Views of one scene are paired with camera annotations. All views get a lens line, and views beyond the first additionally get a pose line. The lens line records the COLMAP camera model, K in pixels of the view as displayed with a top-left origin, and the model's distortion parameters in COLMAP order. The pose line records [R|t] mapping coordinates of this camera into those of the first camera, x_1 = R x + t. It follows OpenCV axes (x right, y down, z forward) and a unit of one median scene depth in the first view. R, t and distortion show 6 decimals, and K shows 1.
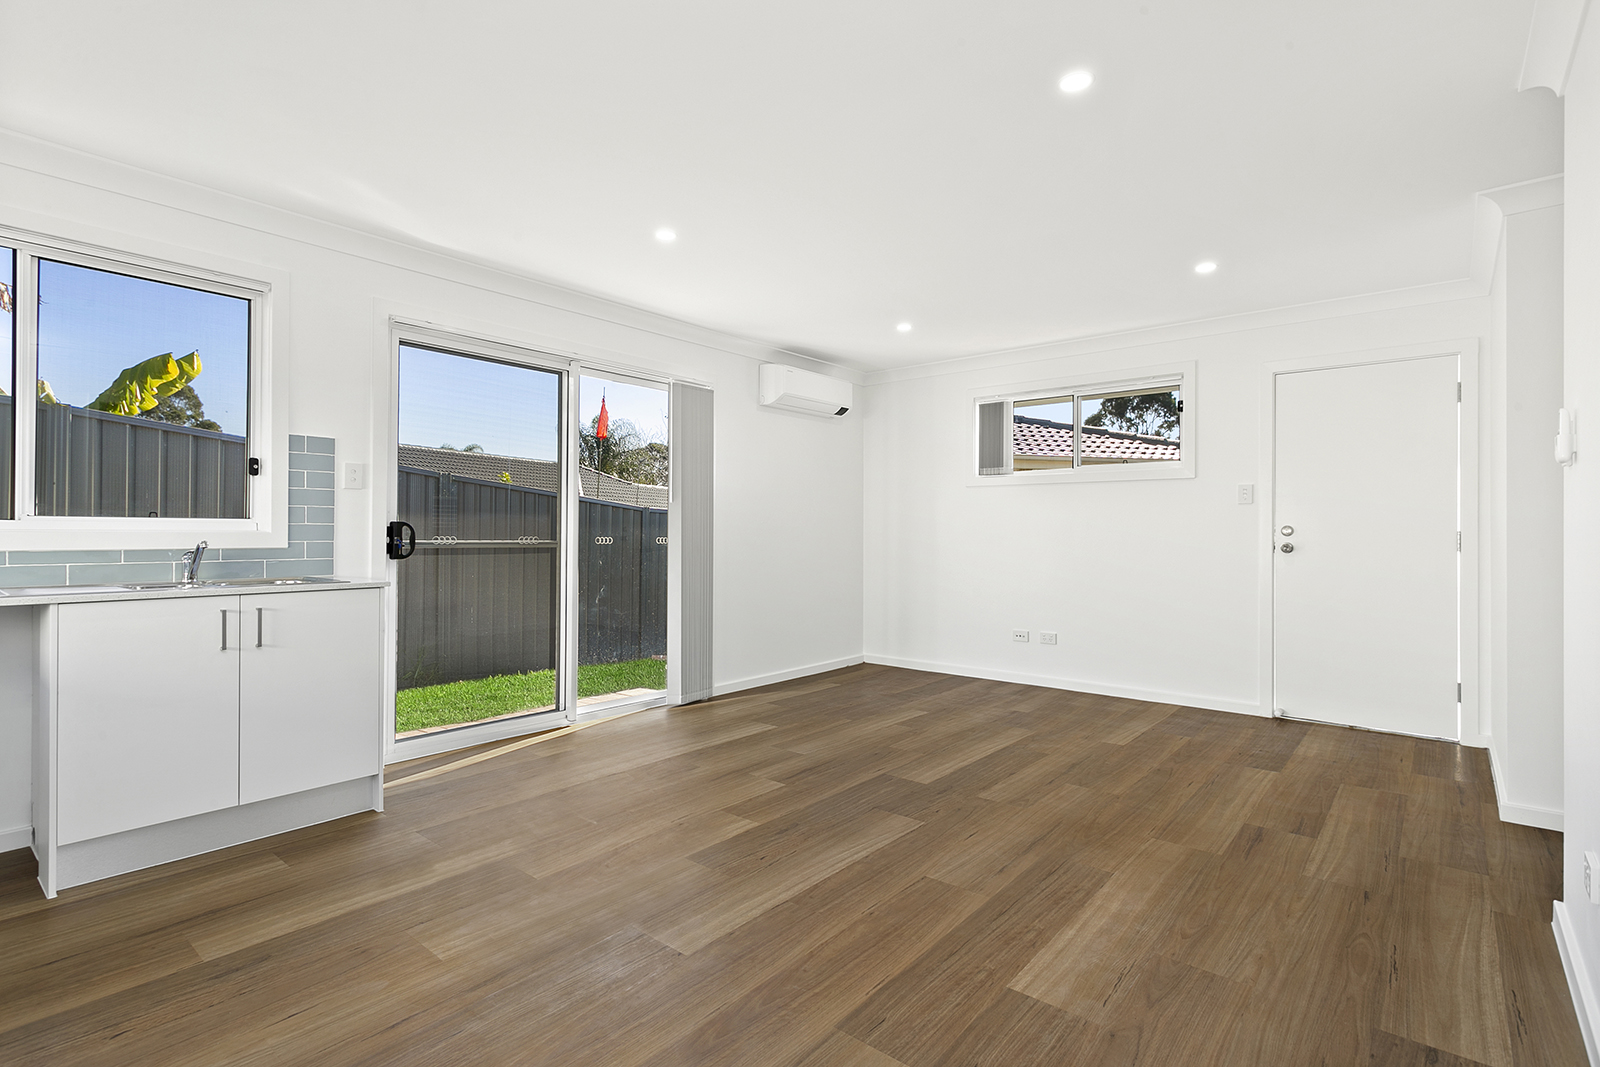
lens RADIAL K [[768.5, 0, 800.0], [0, 768.5, 533.5], [0, 0, 1]] dist [0.001267, 0.000100]
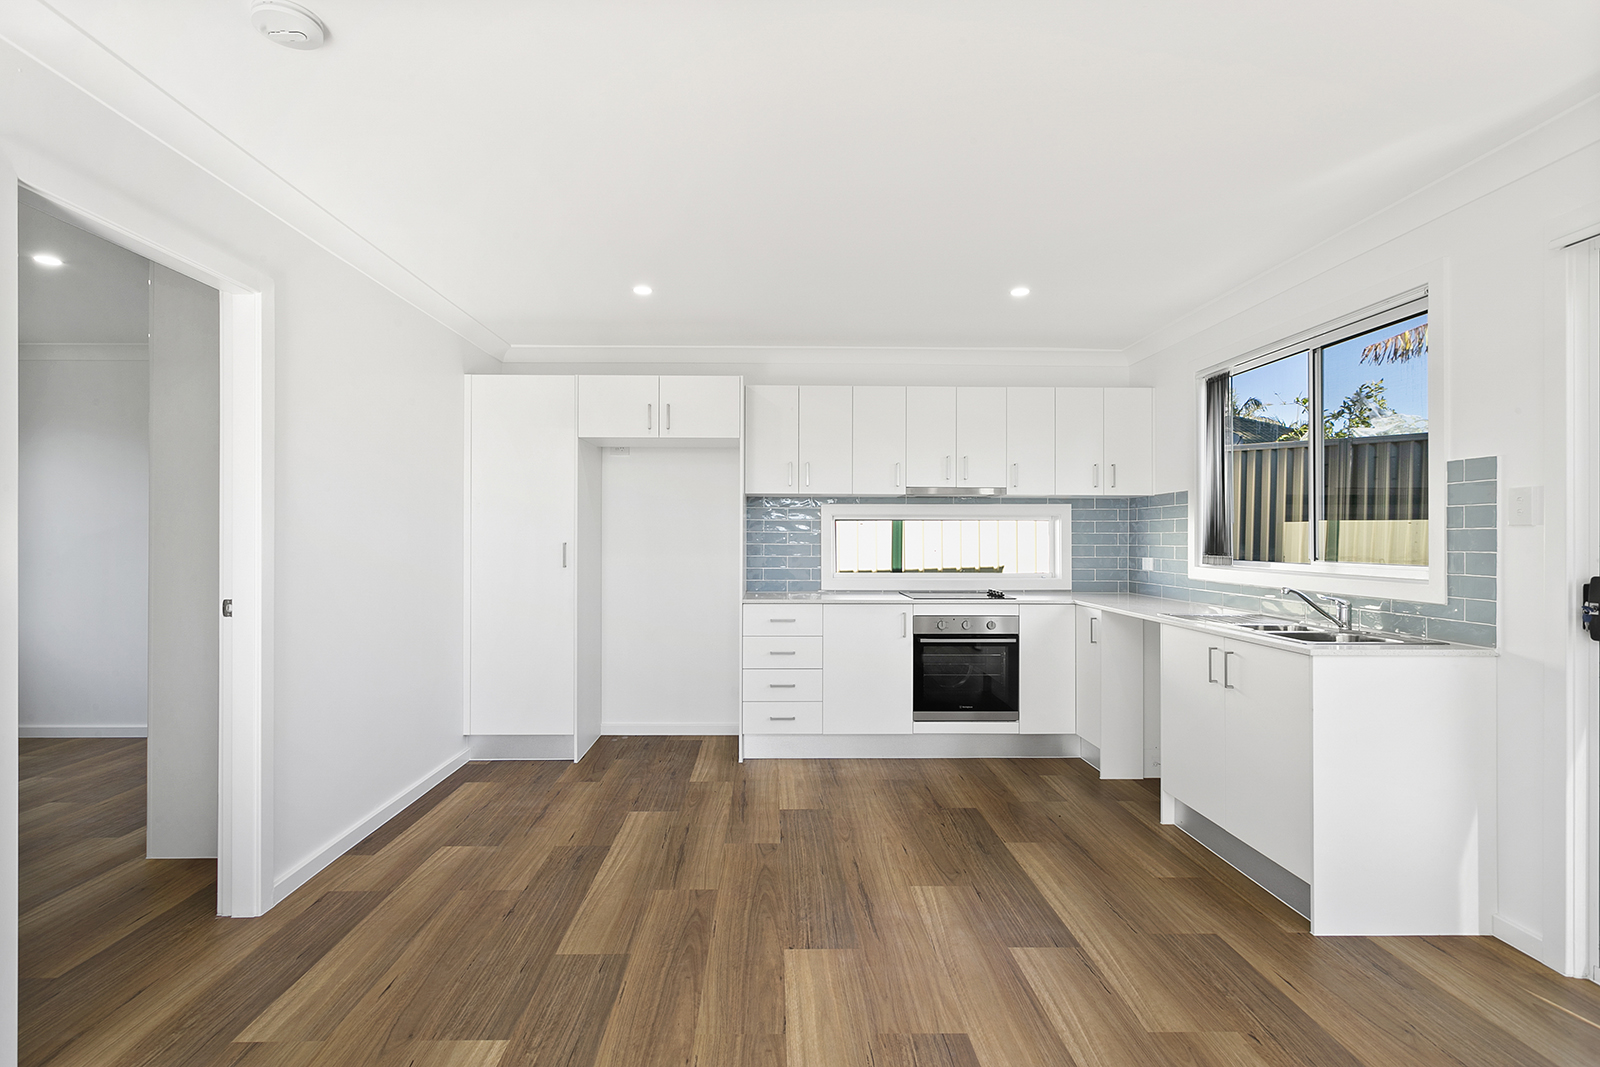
lens RADIAL K [[783.5, 0, 771.5], [0, 783.5, 533.1], [0, 0, 1]] dist [0.000993, 0.000680]
pose [[-0.773475, -0.006688, -0.633791, 0.428987], [-0.004819, 0.999977, -0.004670, -0.052931], [0.633808, -0.000558, -0.773490, 1.307800]]
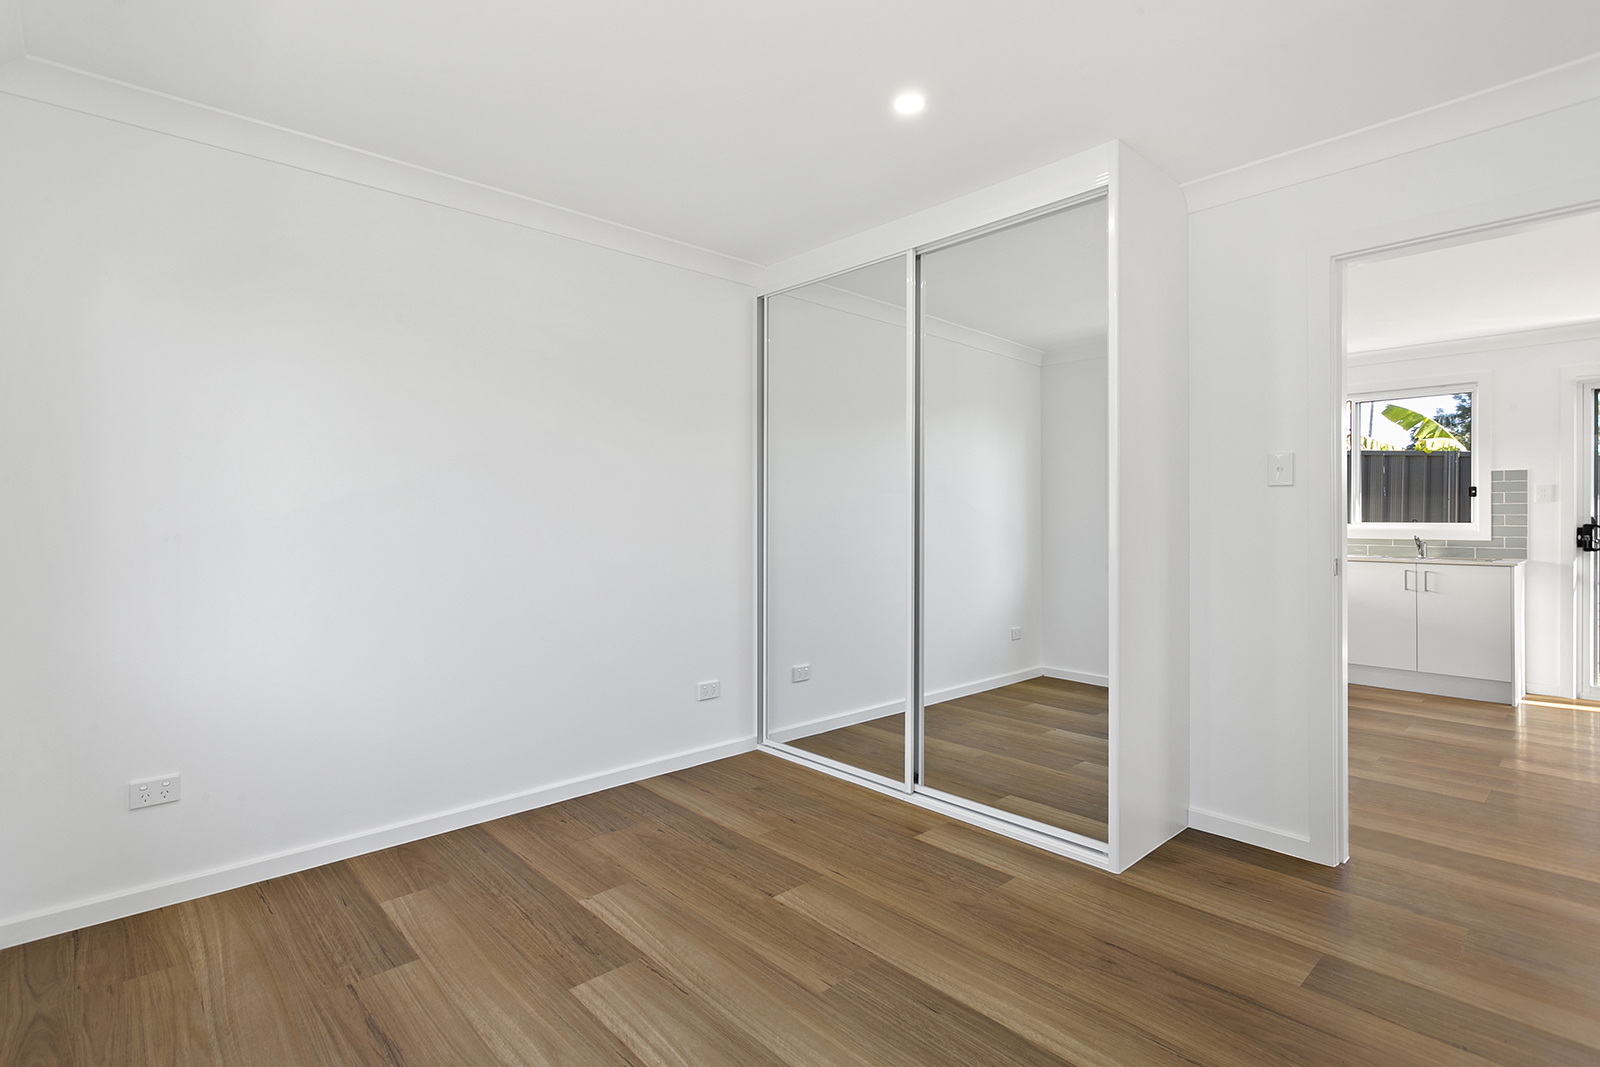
lens RADIAL K [[780.3, 0, 776.1], [0, 780.3, 521.6], [0, 0, 1]] dist [0.005749, 0.000916]
pose [[-0.140492, 0.000033, -0.990082, 1.313953], [-0.001198, 0.999999, 0.000203, -0.022262], [0.990081, 0.001215, -0.140492, -0.293257]]
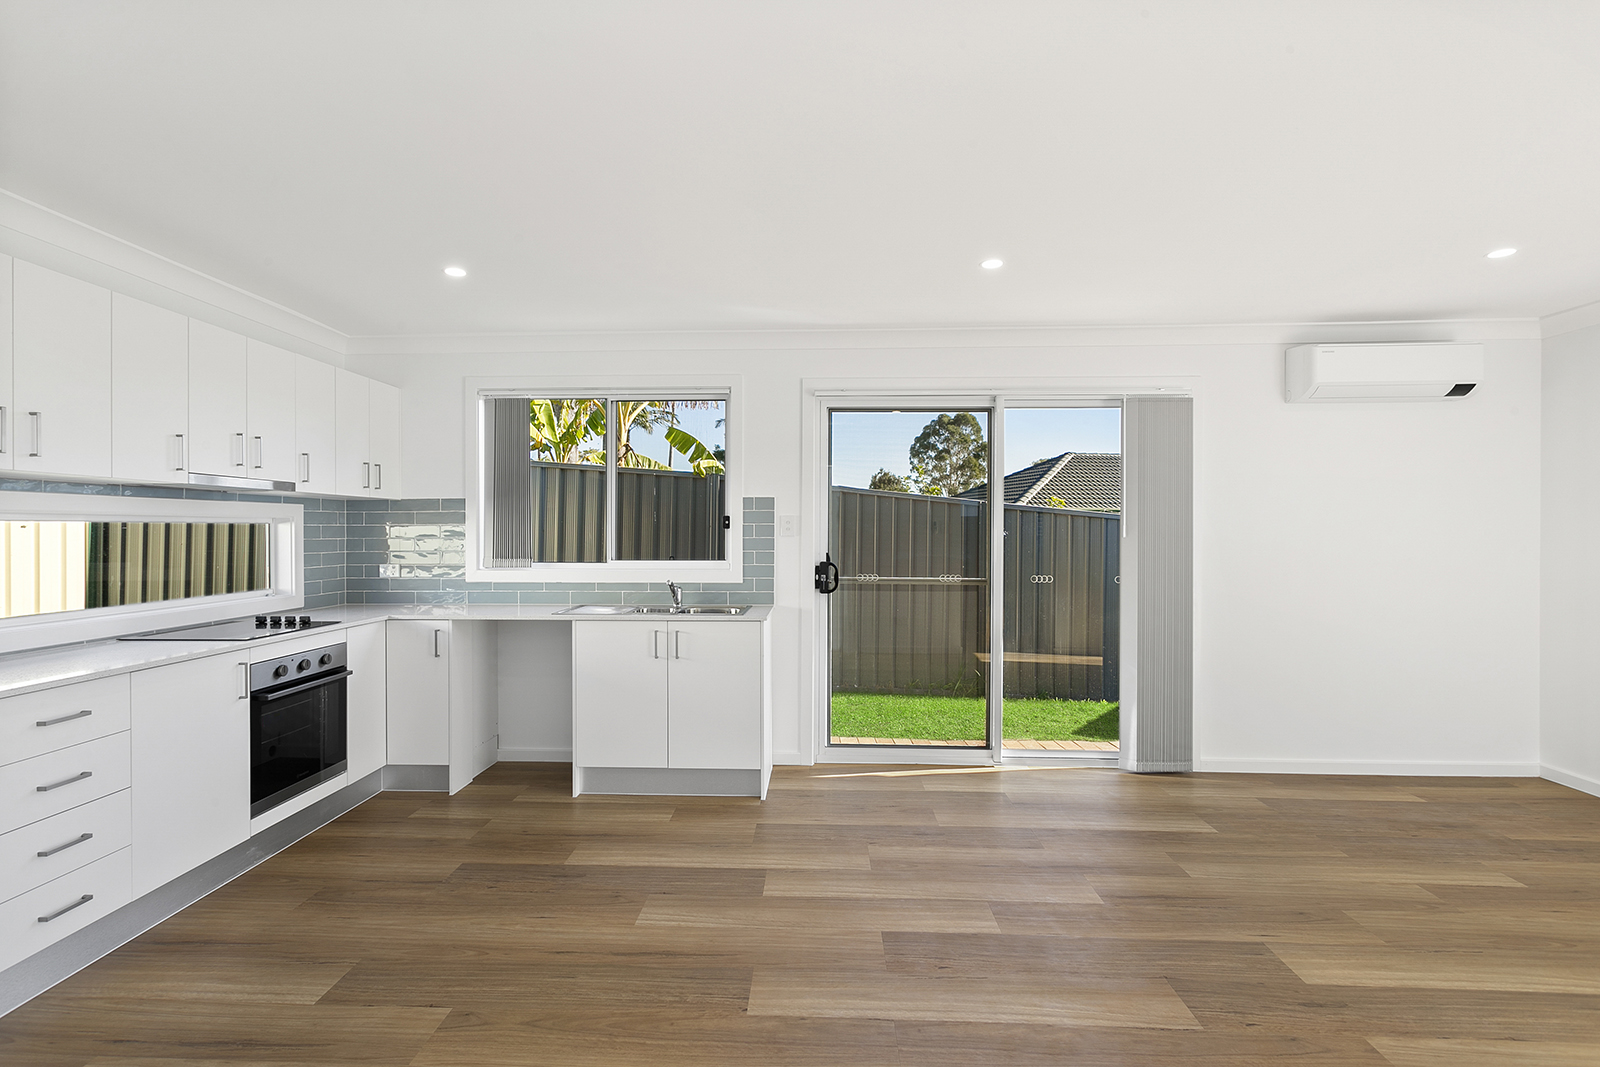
lens RADIAL K [[777.7, 0, 793.3], [0, 777.7, 535.5], [0, 0, 1]] dist [0.002644, 0.000441]
pose [[0.606215, 0.002348, -0.795298, 0.503857], [0.000473, 0.999994, 0.003313, -0.074532], [0.795301, -0.002384, 0.606210, 0.279302]]
